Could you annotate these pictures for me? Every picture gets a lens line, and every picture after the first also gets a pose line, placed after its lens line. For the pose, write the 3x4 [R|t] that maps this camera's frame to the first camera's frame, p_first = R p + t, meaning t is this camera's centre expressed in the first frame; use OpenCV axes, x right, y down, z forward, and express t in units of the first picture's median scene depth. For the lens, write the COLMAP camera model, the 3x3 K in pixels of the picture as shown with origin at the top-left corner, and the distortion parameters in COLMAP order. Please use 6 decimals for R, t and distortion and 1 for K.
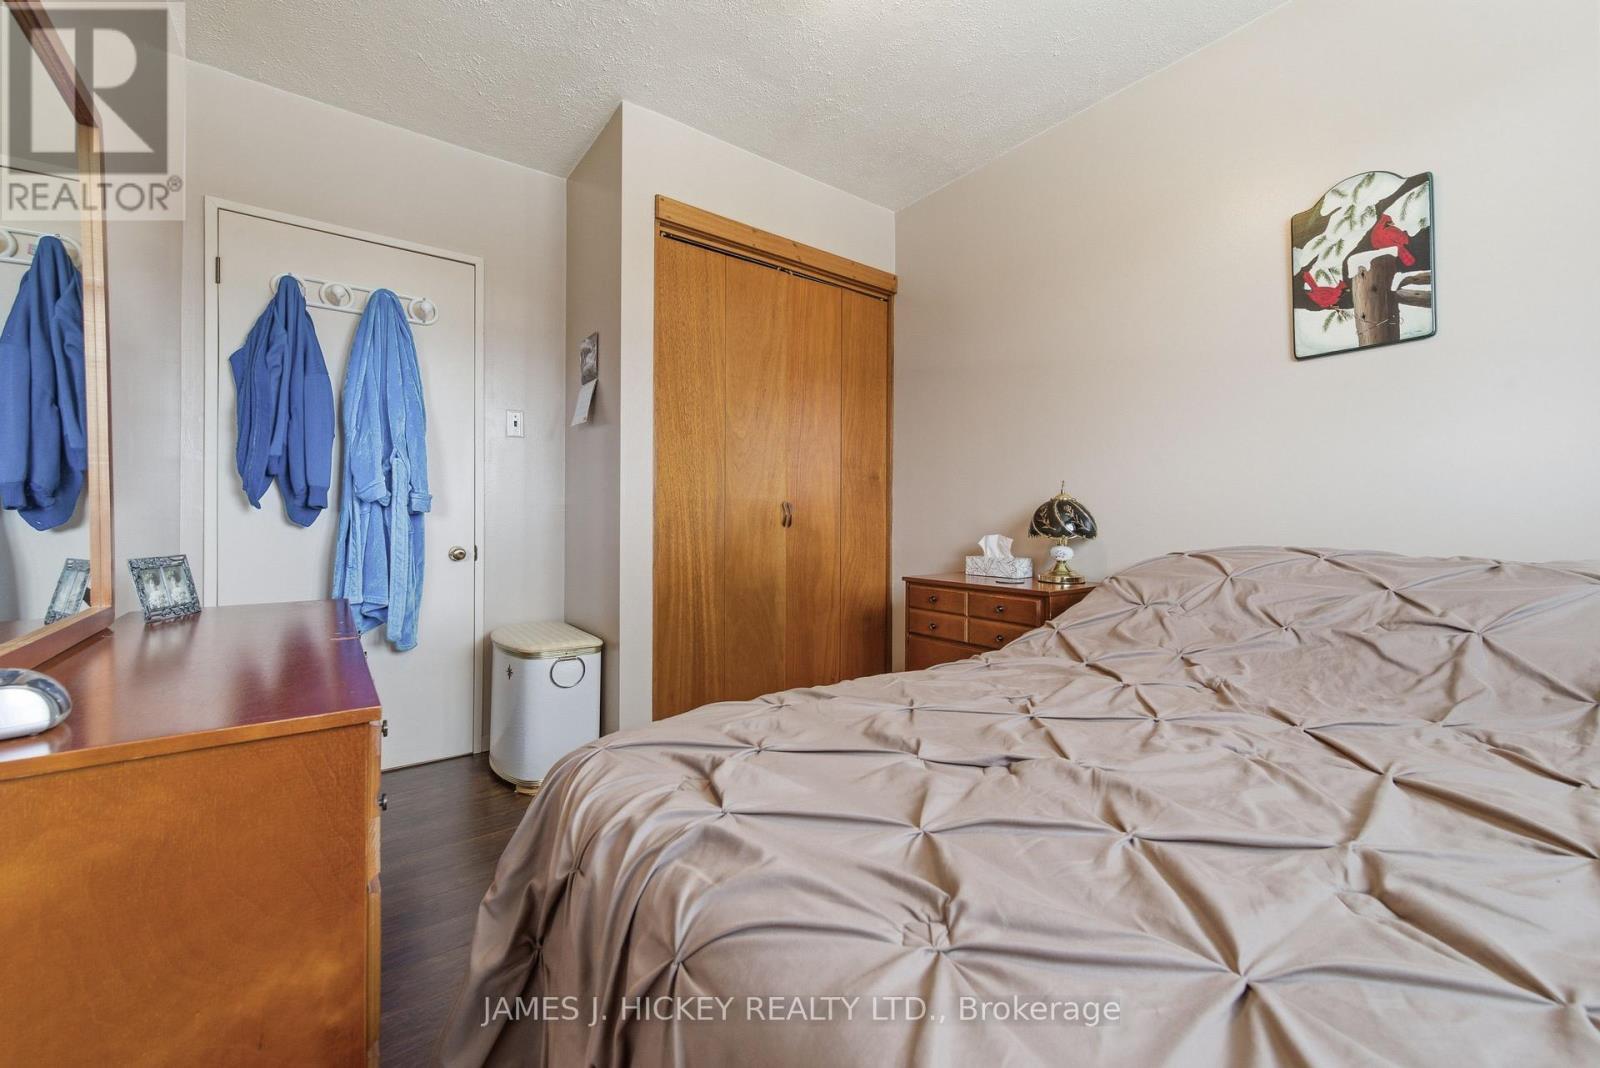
lens RADIAL K [[630.6, 0, 802.0], [0, 630.6, 528.2], [0, 0, 1]] dist [0.000174, -0.000033]
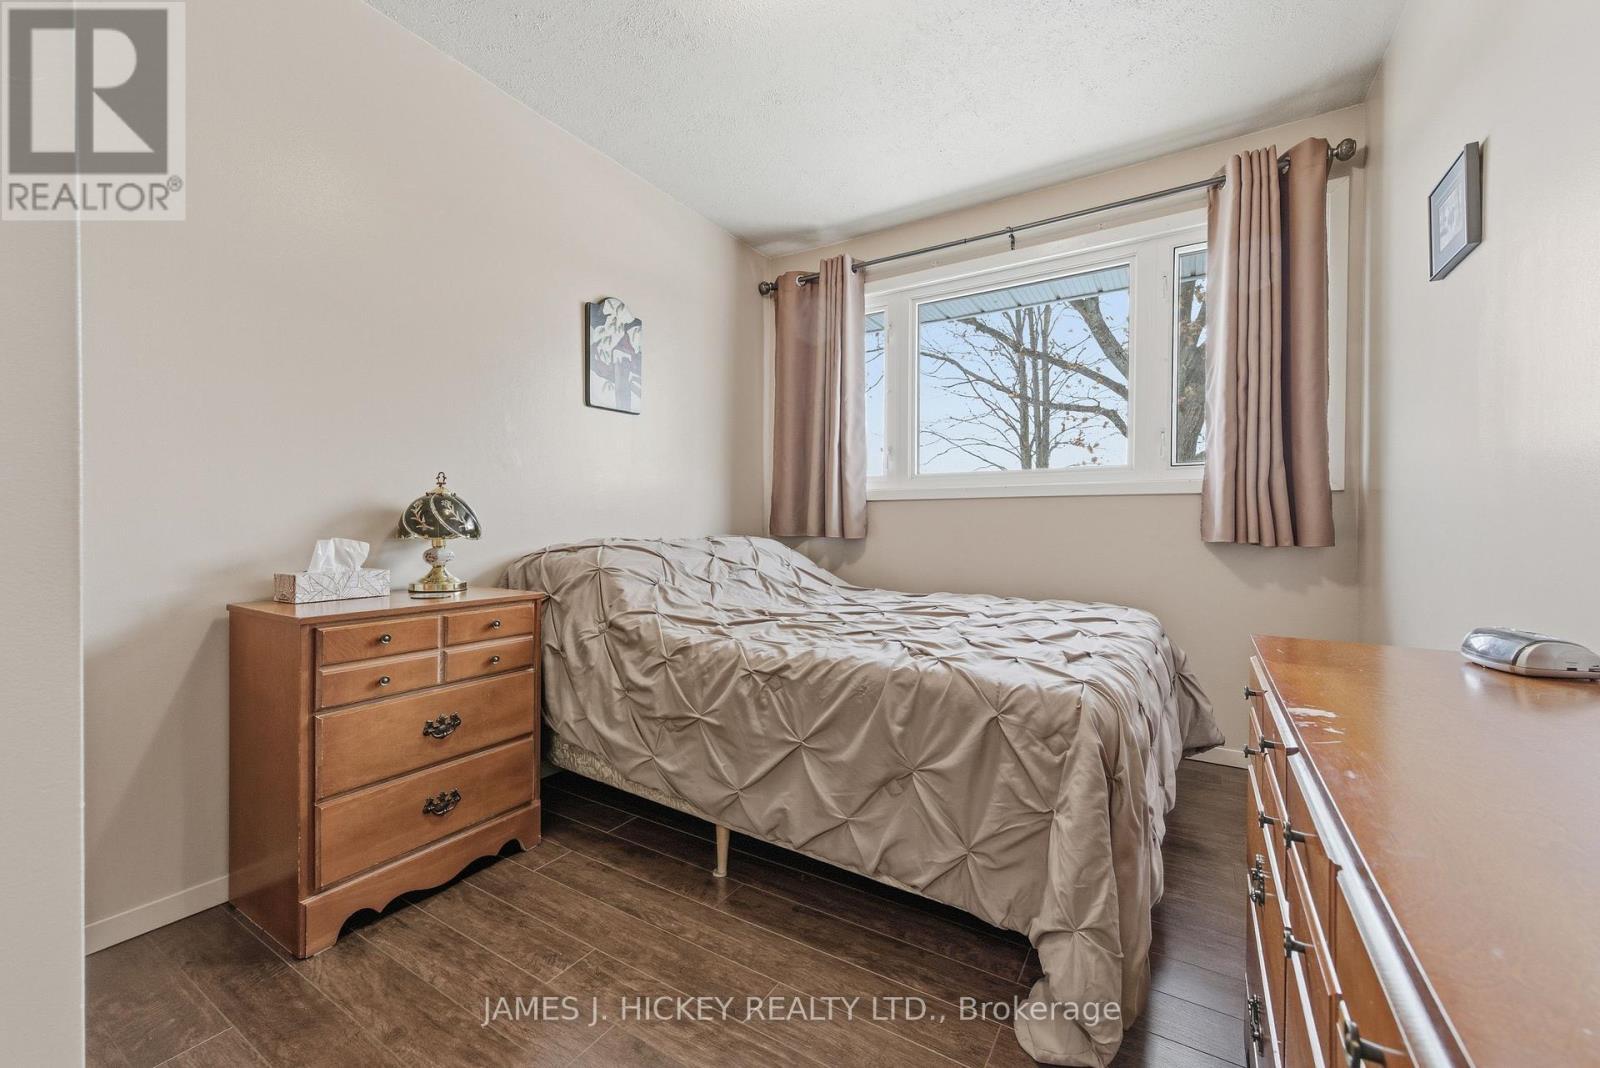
lens RADIAL K [[630.6, 0, 802.0], [0, 630.6, 528.2], [0, 0, 1]] dist [0.000174, -0.000033]
pose [[-0.363325, -0.008913, 0.931620, -0.584001], [0.002420, 0.999942, 0.010510, -0.006561], [-0.931659, 0.006073, -0.363283, 0.897641]]
